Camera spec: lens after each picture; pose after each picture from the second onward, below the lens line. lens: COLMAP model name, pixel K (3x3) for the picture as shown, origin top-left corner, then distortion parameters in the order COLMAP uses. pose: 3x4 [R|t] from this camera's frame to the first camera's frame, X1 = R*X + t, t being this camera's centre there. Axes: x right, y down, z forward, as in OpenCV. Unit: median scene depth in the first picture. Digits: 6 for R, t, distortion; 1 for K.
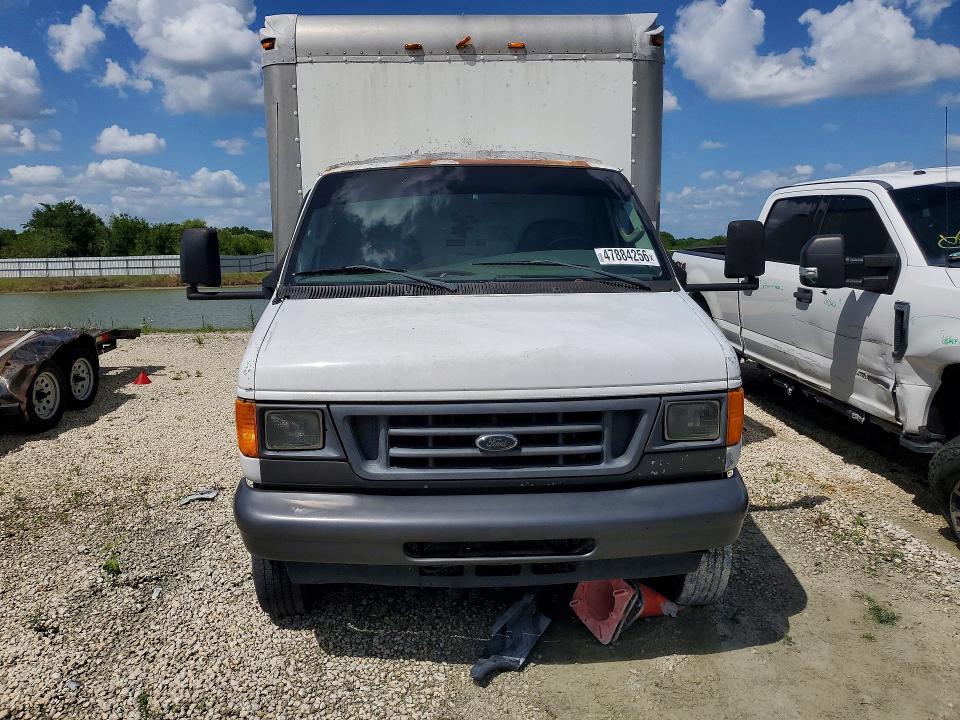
lens RADIAL K [[748.9, 0, 466.8], [0, 748.9, 340.1], [0, 0, 1]] dist [0.023850, -0.009406]
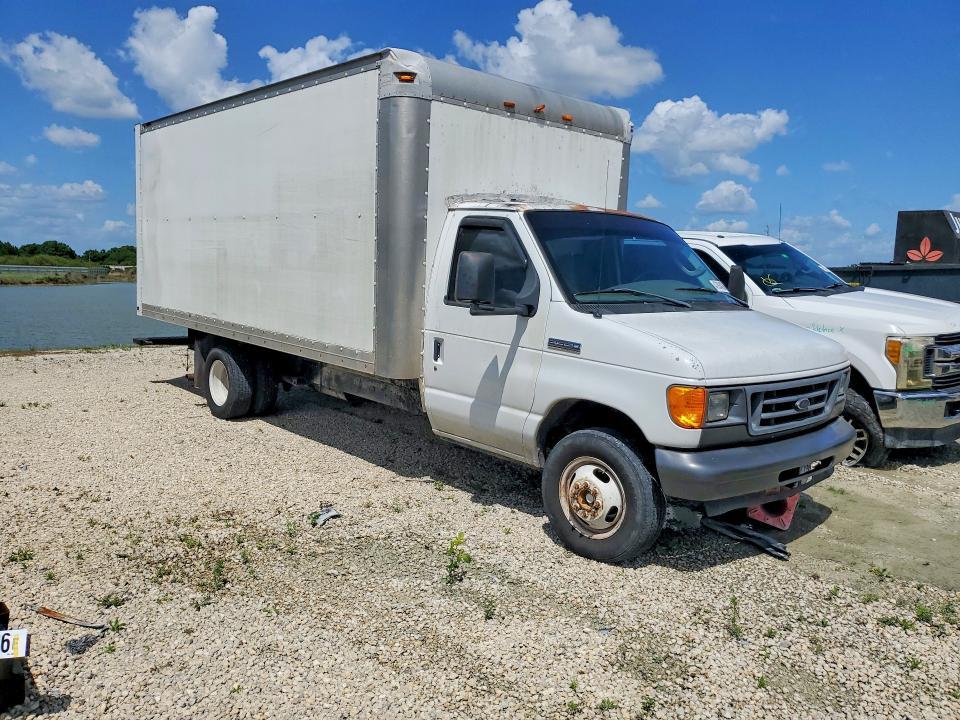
lens RADIAL K [[748.9, 0, 481.4], [0, 748.9, 357.1], [0, 0, 1]] dist [0.023850, -0.009406]
pose [[0.763674, -0.032856, 0.644766, -0.893980], [0.034614, 0.999351, 0.009927, -0.002456], [-0.644674, 0.014737, 0.764316, 0.122982]]
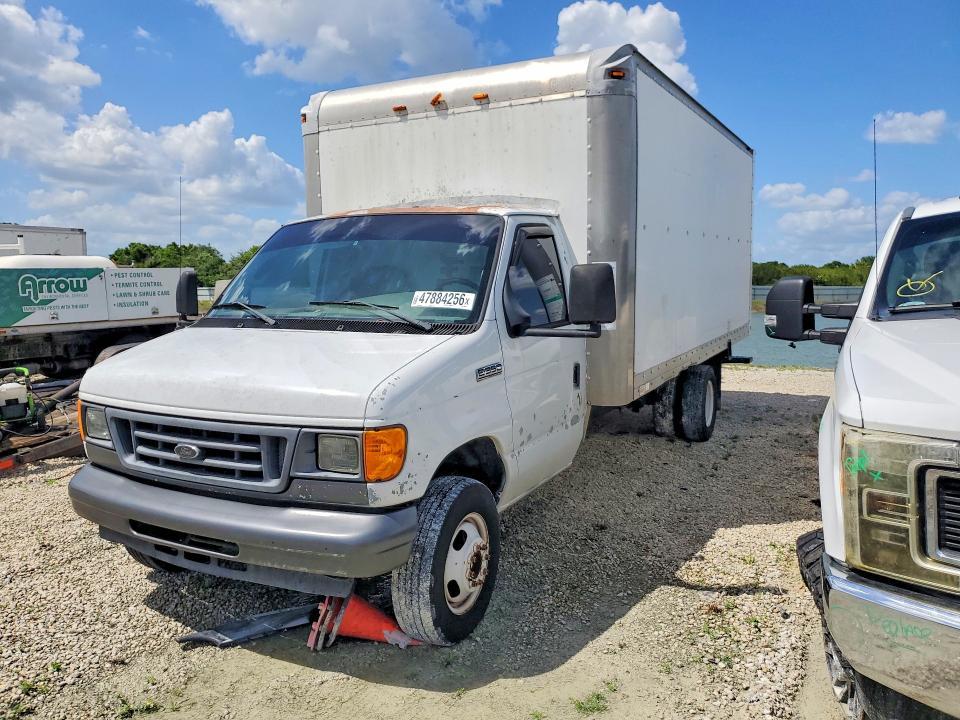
lens RADIAL K [[748.9, 0, 473.7], [0, 748.9, 359.4], [0, 0, 1]] dist [0.023850, -0.009406]
pose [[0.861819, 0.060004, -0.503653, 0.614419], [-0.067617, 0.997706, 0.003162, -0.027732], [0.502688, 0.031330, 0.863900, 0.101133]]
